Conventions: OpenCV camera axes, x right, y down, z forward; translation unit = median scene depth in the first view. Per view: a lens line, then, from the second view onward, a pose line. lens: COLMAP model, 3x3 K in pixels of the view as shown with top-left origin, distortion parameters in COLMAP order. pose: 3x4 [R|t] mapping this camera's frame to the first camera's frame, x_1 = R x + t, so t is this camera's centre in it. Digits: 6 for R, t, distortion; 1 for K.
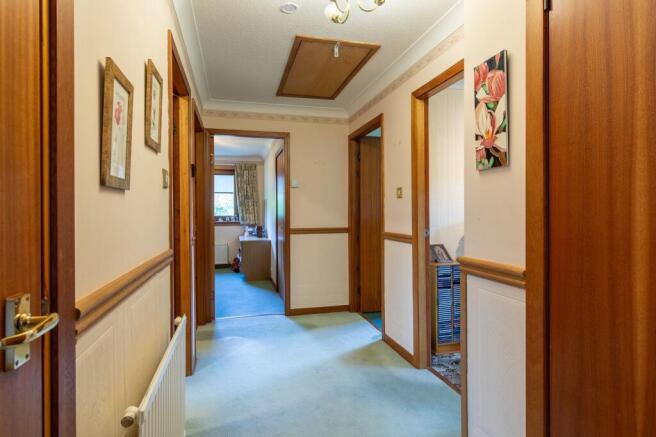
lens RADIAL K [[327.2, 0, 330.0], [0, 327.2, 220.3], [0, 0, 1]] dist [0.012469, -0.006026]
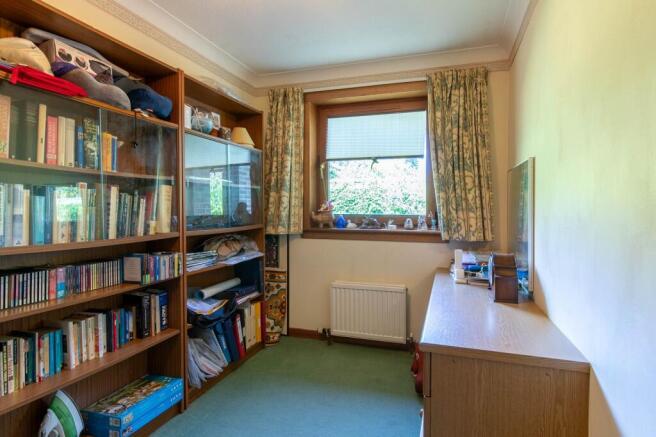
lens RADIAL K [[334.9, 0, 328.0], [0, 334.9, 218.5], [0, 0, 1]] dist [-0.061323, -0.000191]
pose [[0.814448, 0.018462, -0.579942, -0.162798], [-0.019624, 0.999798, 0.004268, -0.010297], [0.579904, 0.007904, 0.814647, 0.629411]]
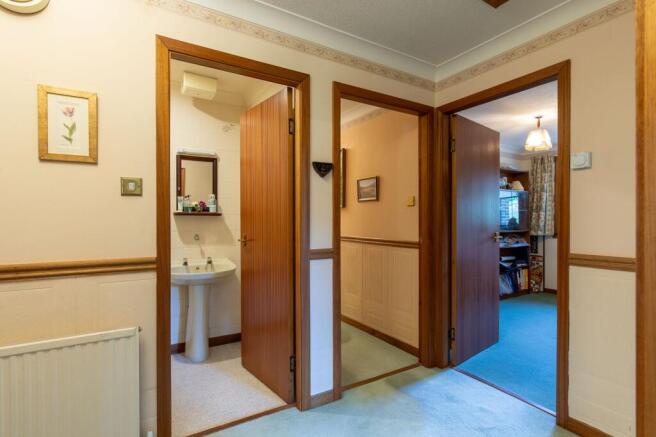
lens RADIAL K [[327.2, 0, 330.0], [0, 327.2, 220.3], [0, 0, 1]] dist [0.012469, -0.006026]
pose [[0.277729, 0.003063, -0.960654, 0.133479], [-0.027393, 0.999614, -0.004732, -0.005327], [0.960269, 0.027629, 0.277706, 0.269494]]
